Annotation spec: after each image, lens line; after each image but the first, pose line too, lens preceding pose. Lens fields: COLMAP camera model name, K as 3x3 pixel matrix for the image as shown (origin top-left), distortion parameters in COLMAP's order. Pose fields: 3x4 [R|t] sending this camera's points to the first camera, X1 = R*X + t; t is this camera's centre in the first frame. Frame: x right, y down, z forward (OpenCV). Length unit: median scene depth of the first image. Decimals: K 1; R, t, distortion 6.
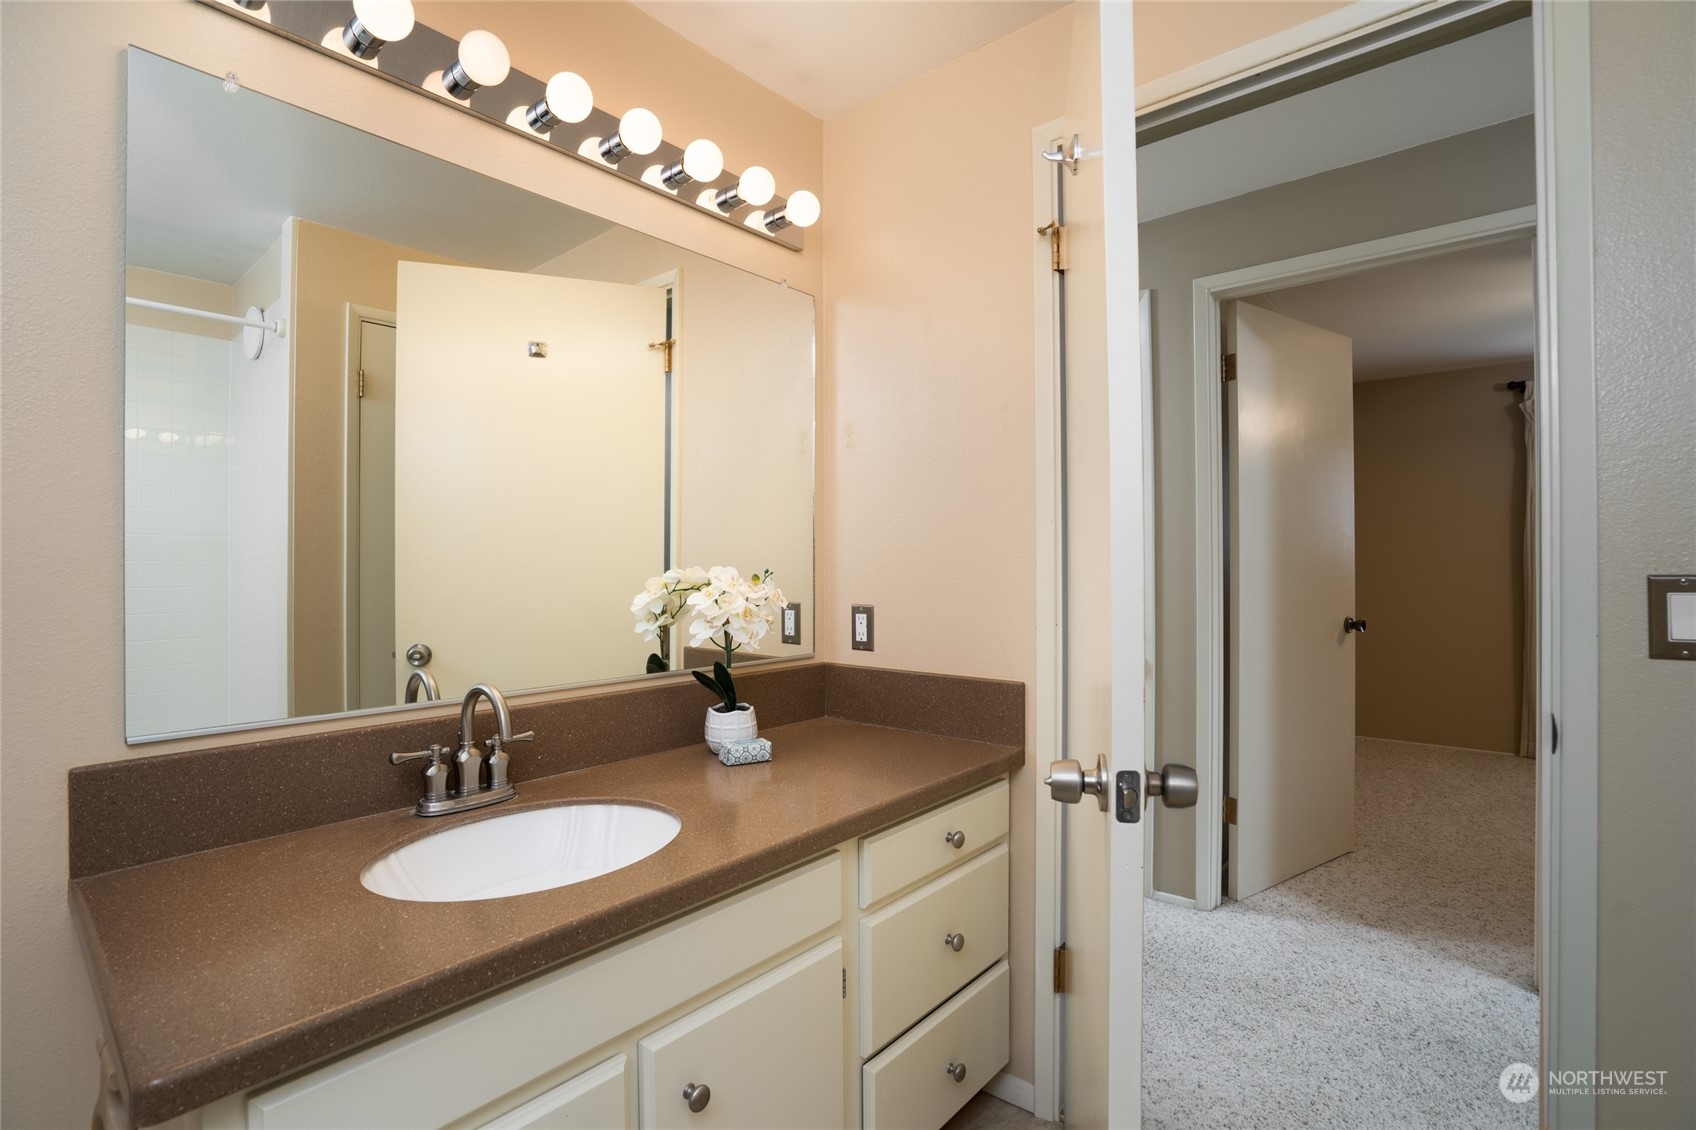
lens RADIAL K [[786.6, 0, 846.8], [0, 786.6, 560.5], [0, 0, 1]] dist [-0.025368, 0.000292]
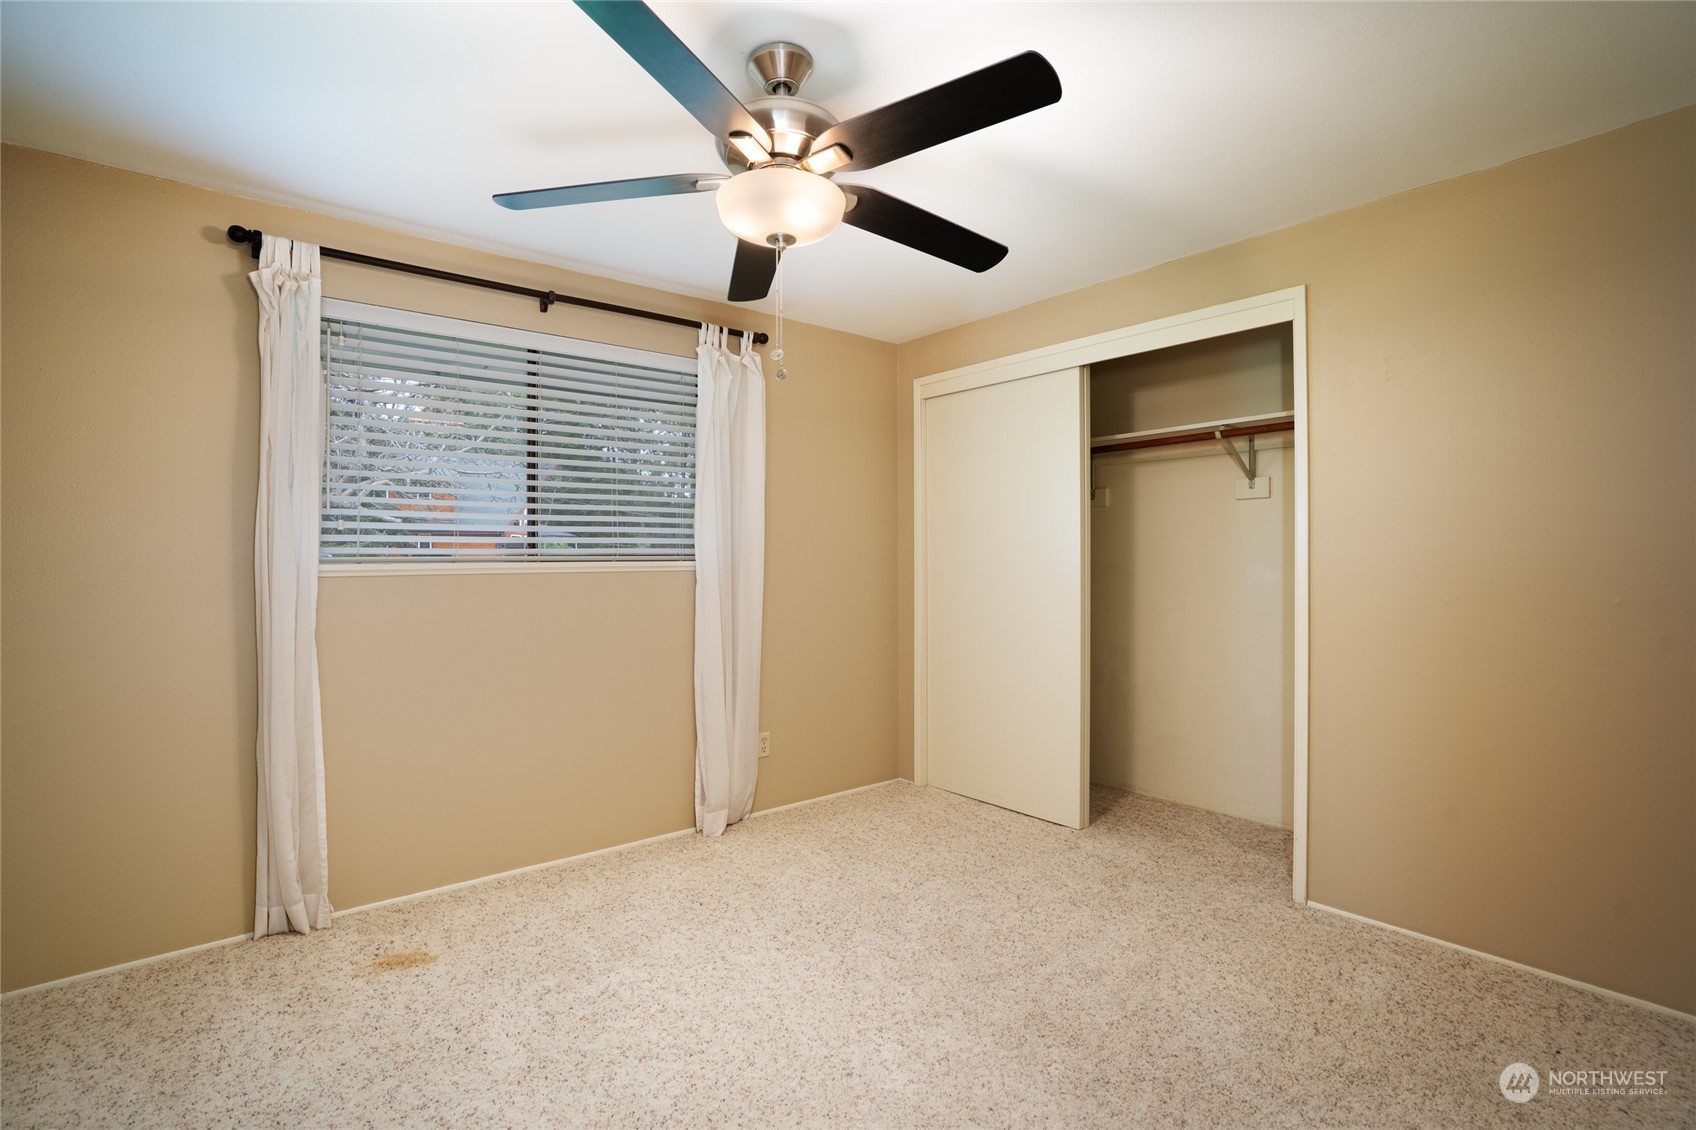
lens RADIAL K [[786.6, 0, 848.0], [0, 786.6, 562.6], [0, 0, 1]] dist [-0.025368, 0.000292]
pose [[0.194706, -0.003831, 0.980854, 0.433106], [0.001715, 0.999992, 0.003565, -0.006588], [-0.980860, 0.000988, 0.194711, 0.495552]]
